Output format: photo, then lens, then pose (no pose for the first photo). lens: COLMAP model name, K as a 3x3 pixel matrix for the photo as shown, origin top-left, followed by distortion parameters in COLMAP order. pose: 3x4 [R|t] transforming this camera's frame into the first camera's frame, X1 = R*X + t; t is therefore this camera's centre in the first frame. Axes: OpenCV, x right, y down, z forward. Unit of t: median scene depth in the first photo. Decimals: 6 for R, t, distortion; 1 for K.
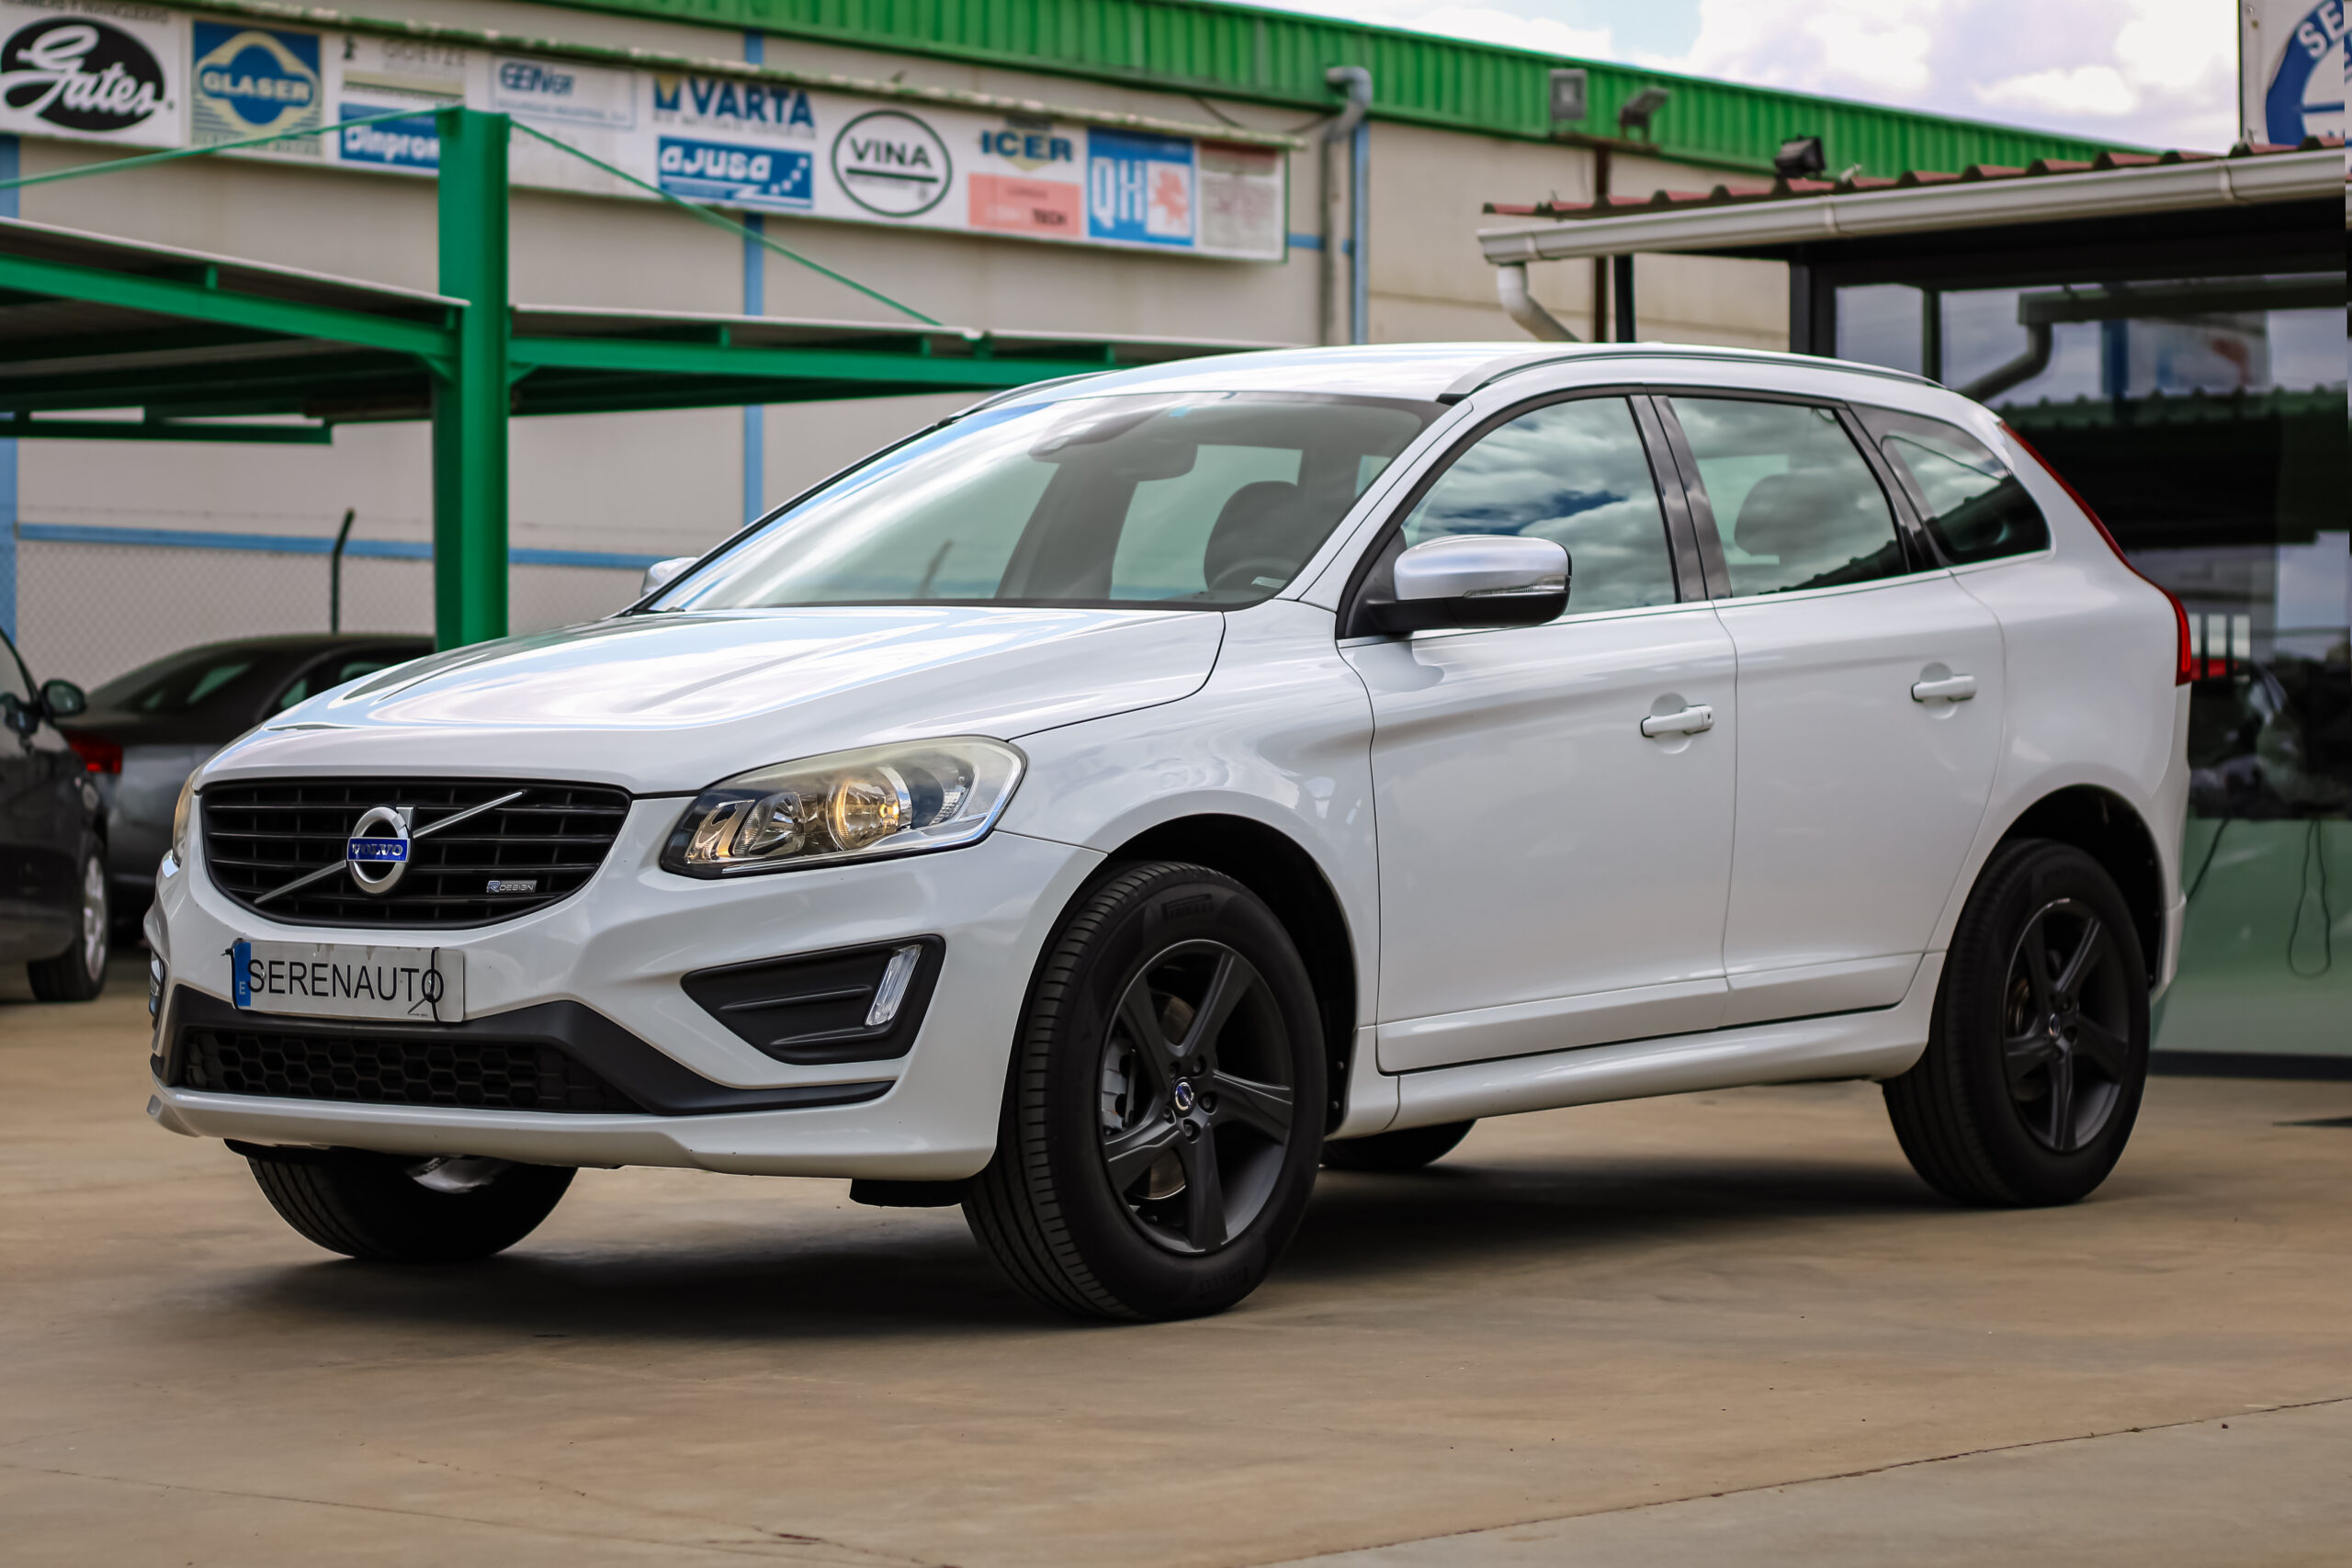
lens RADIAL K [[5810.8, 0, 1176.0], [0, 5810.8, 784.0], [0, 0, 1]] dist [-0.064569, -0.747049]
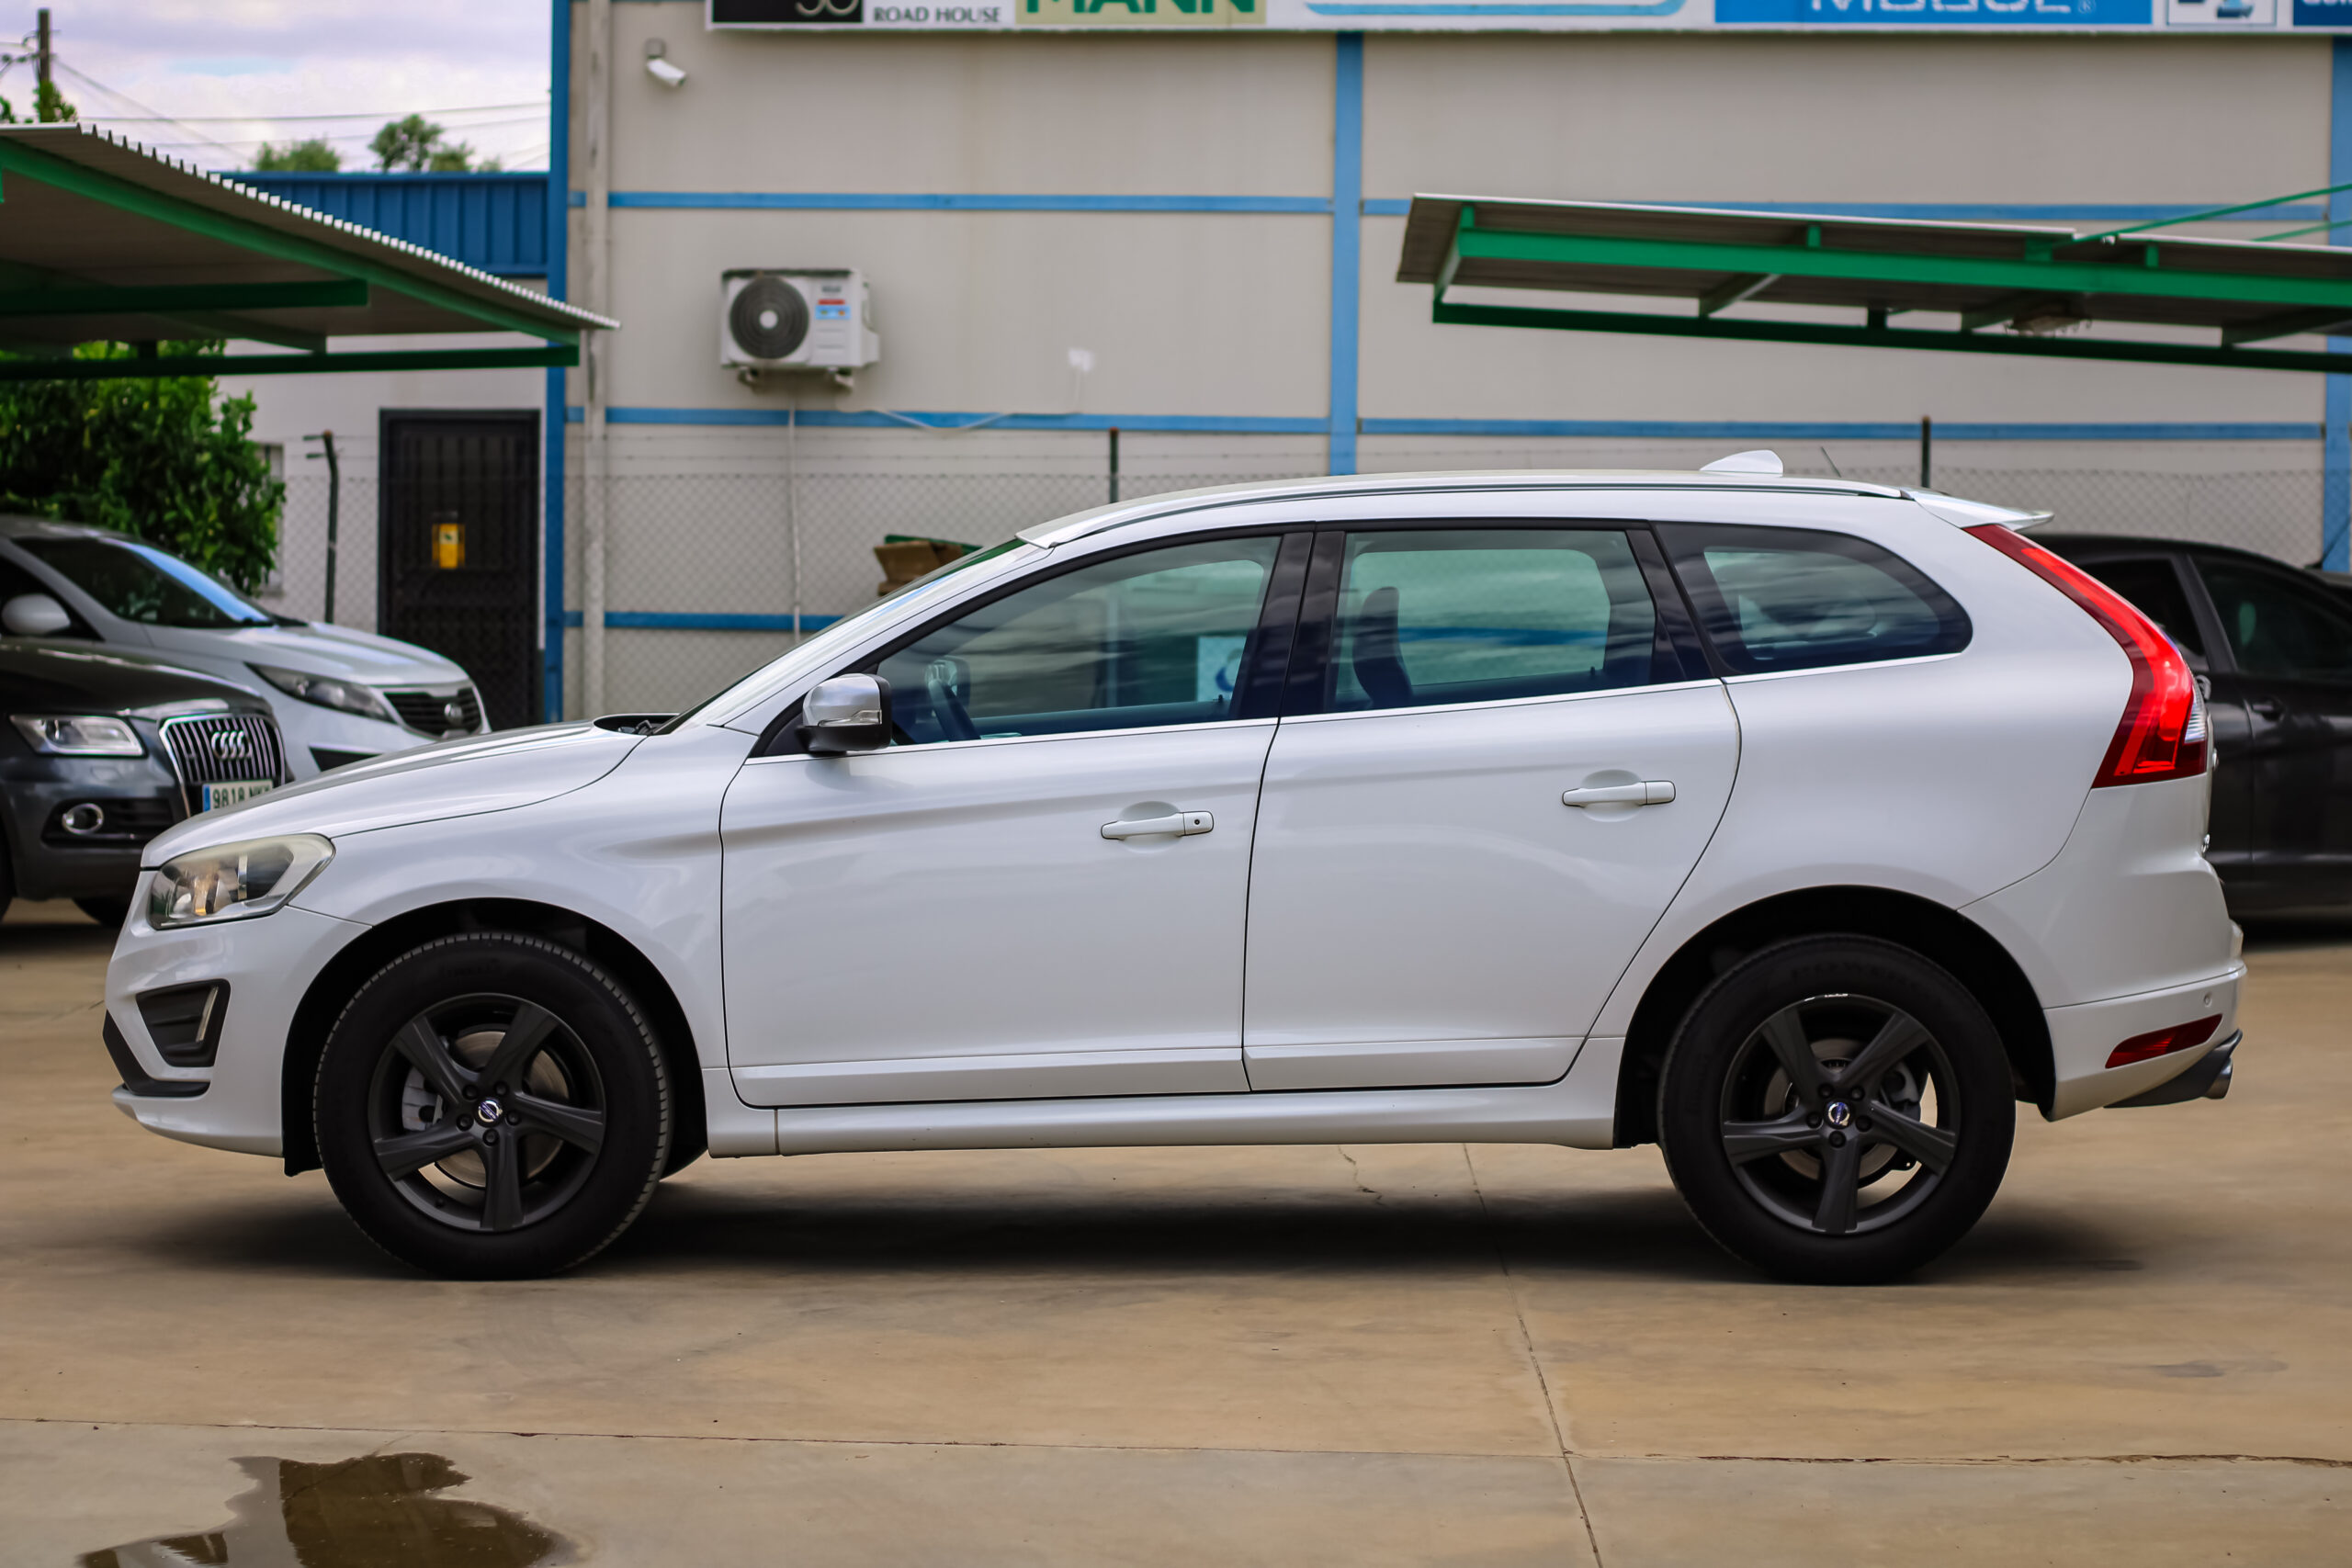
lens RADIAL K [[5810.8, 0, 1176.0], [0, 5810.8, 784.0], [0, 0, 1]] dist [-0.064569, -0.747049]
pose [[0.579424, 0.032667, -0.814372, 1.034777], [-0.005138, 0.999323, 0.036430, -0.061480], [0.815010, -0.016924, 0.579199, 0.329837]]
